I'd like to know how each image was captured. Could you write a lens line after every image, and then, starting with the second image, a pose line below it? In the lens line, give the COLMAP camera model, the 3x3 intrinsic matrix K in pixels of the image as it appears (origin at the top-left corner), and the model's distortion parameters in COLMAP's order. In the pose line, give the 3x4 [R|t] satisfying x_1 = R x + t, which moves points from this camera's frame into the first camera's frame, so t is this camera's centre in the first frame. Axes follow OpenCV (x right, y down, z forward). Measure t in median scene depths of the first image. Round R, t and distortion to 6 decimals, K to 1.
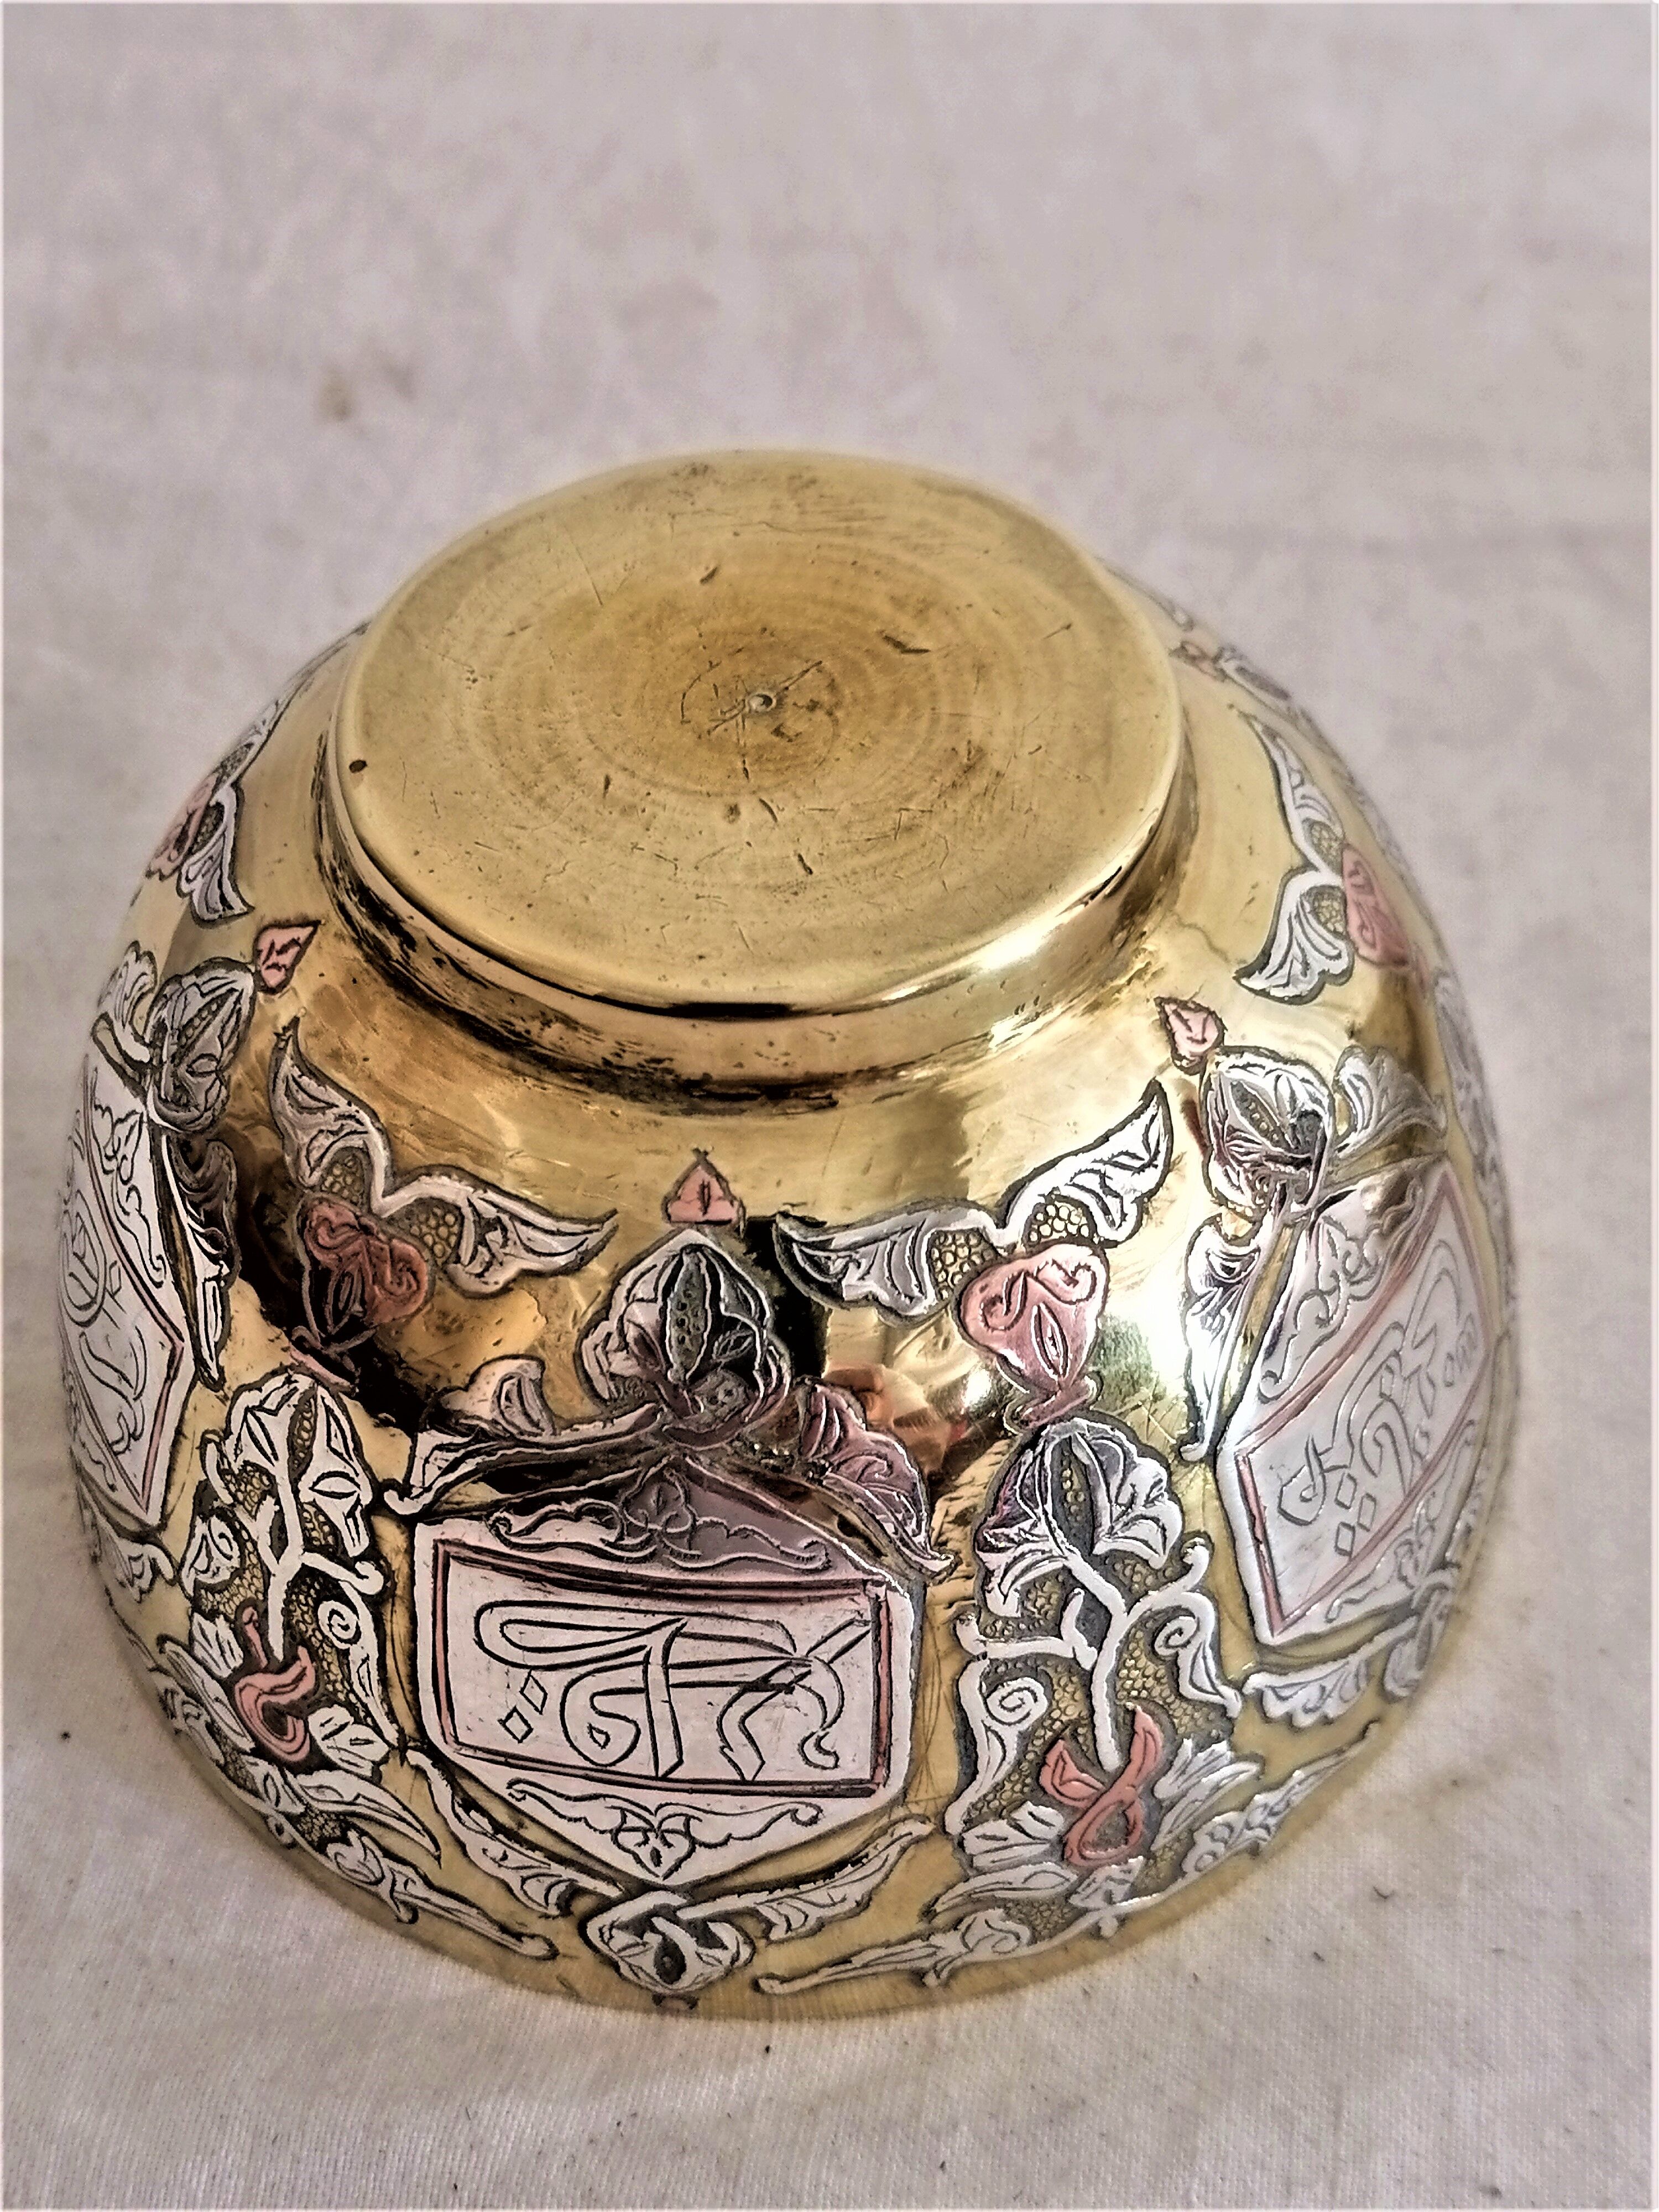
lens RADIAL K [[2847.1, 0, 827.5], [0, 2847.1, 1104.4], [0, 0, 1]] dist [0.172252, 0.000000]
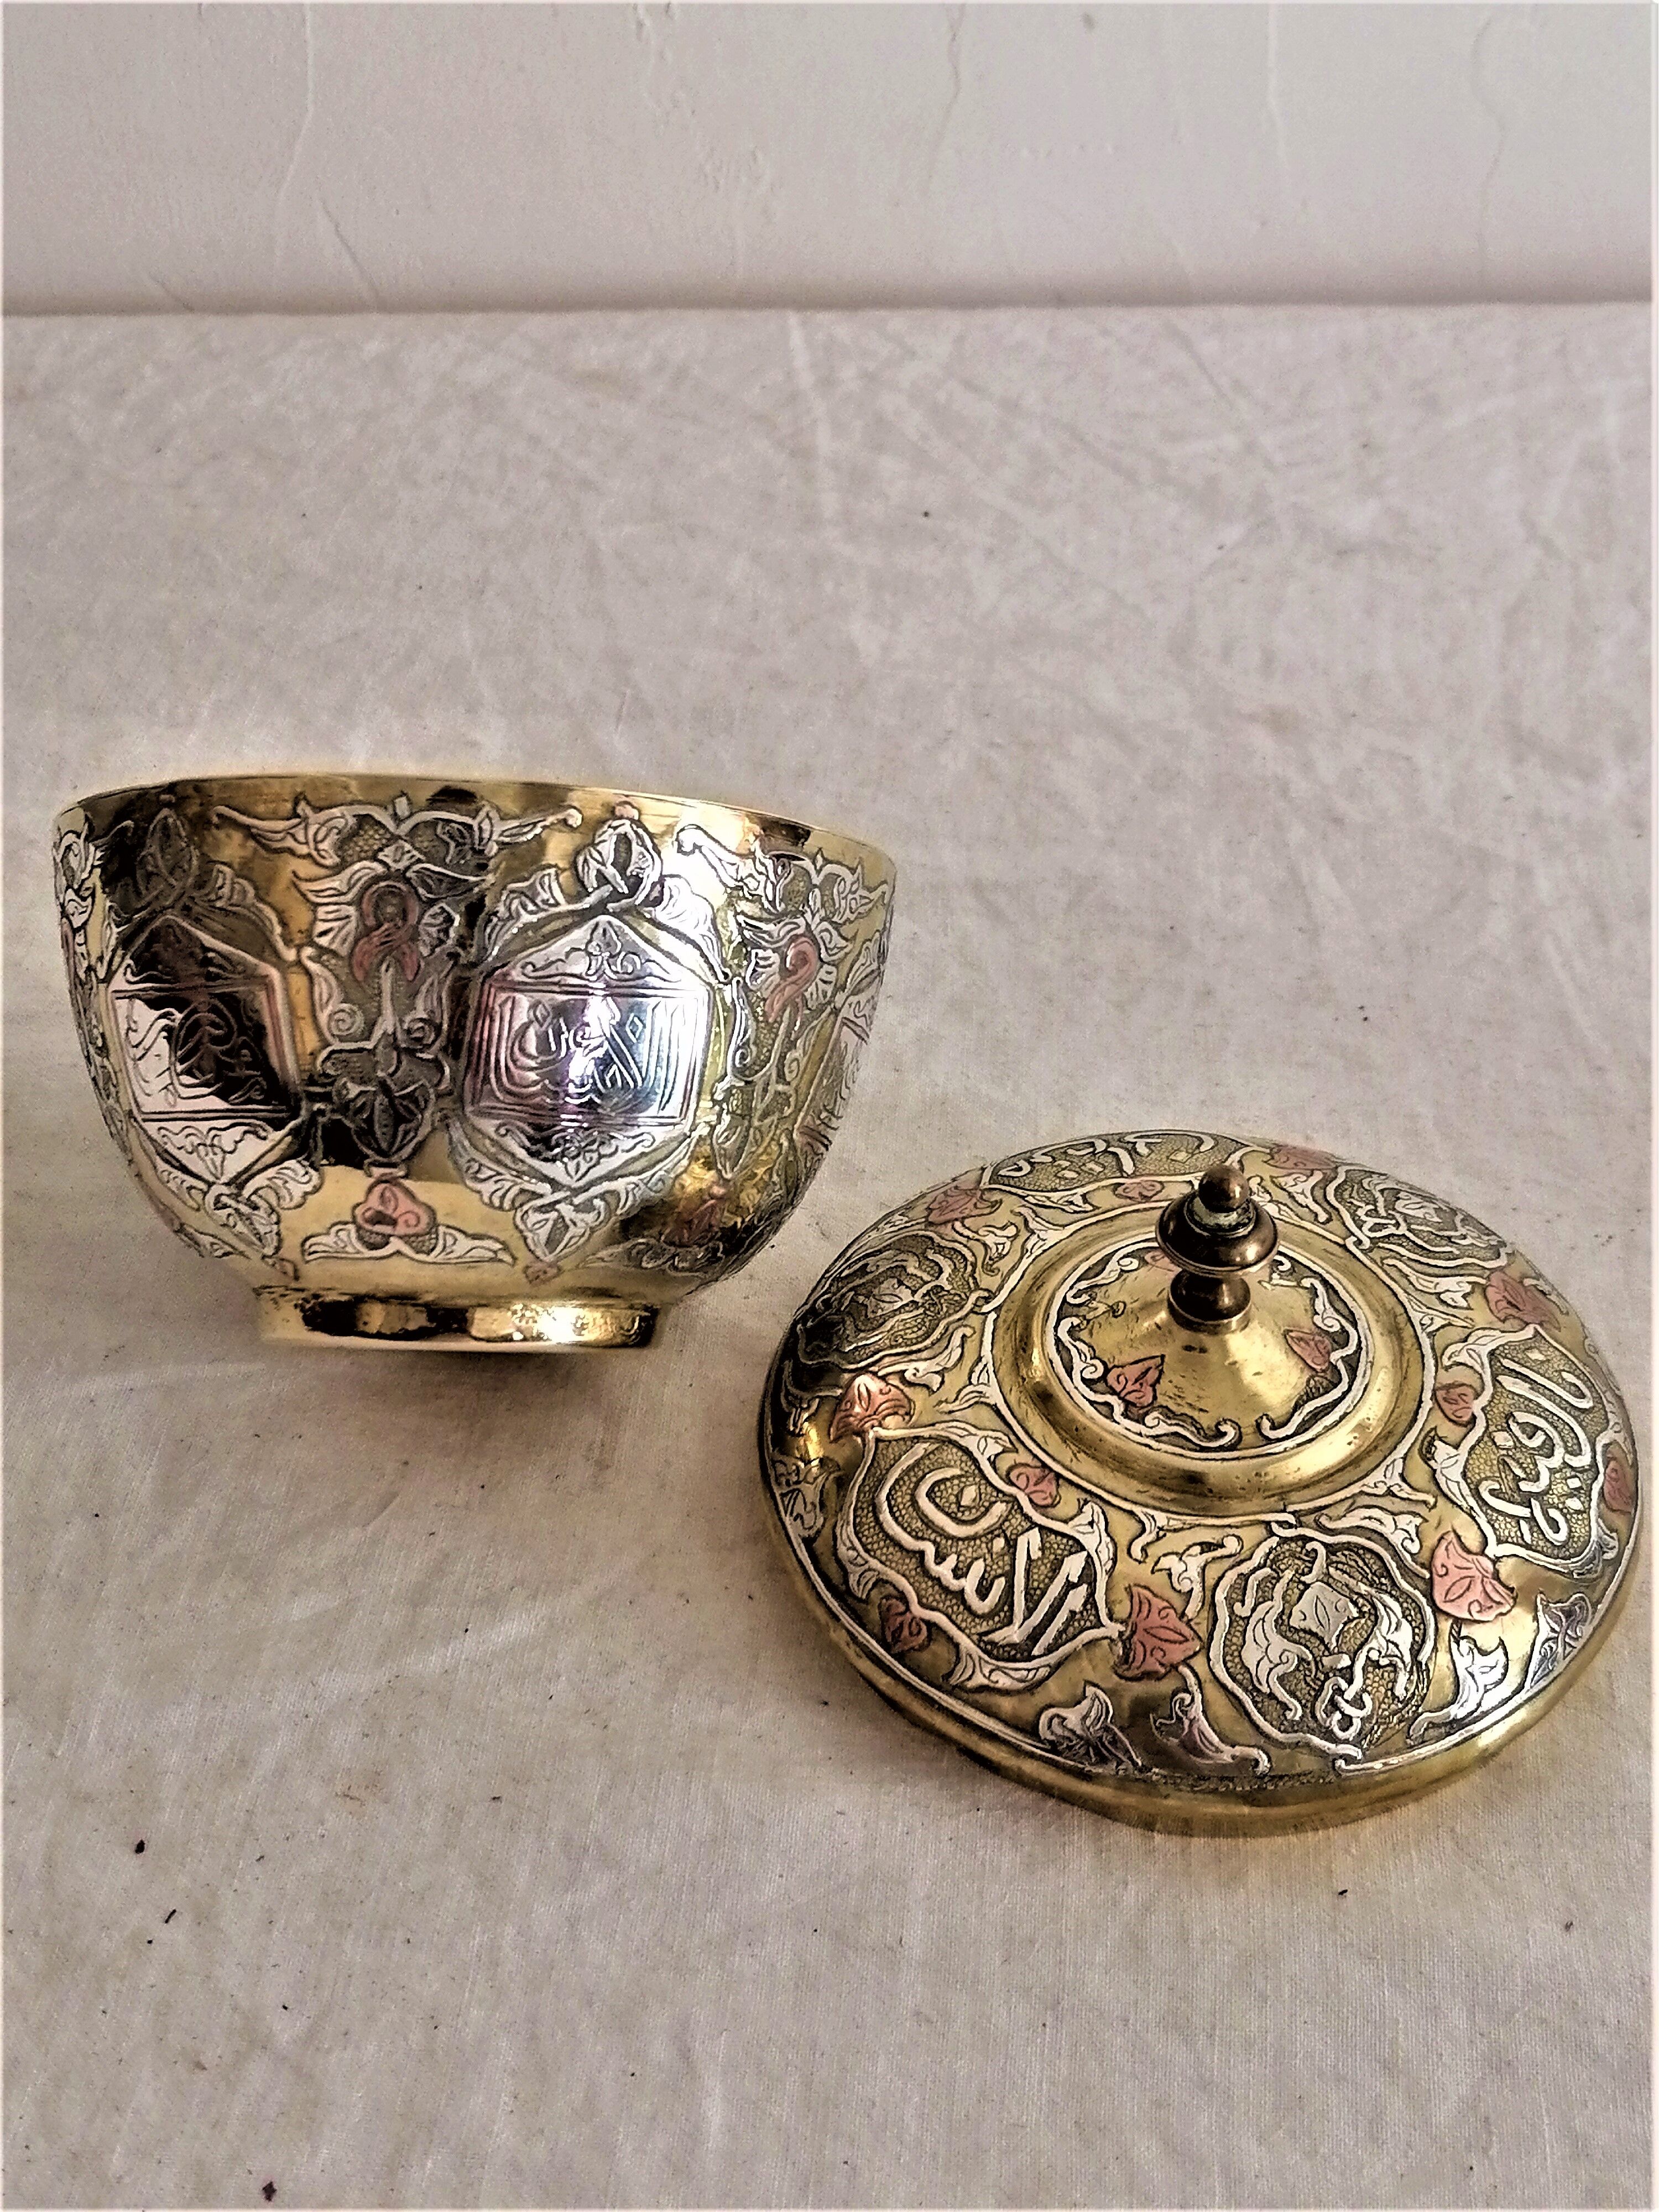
lens RADIAL K [[2847.1, 0, 821.8], [0, 2847.1, 1106.6], [0, 0, 1]] dist [0.172252, 0.000000]
pose [[0.999092, -0.017245, 0.038949, 0.085209], [0.021521, 0.993456, -0.112174, 0.104324], [-0.036760, 0.112910, 0.992925, -0.559203]]
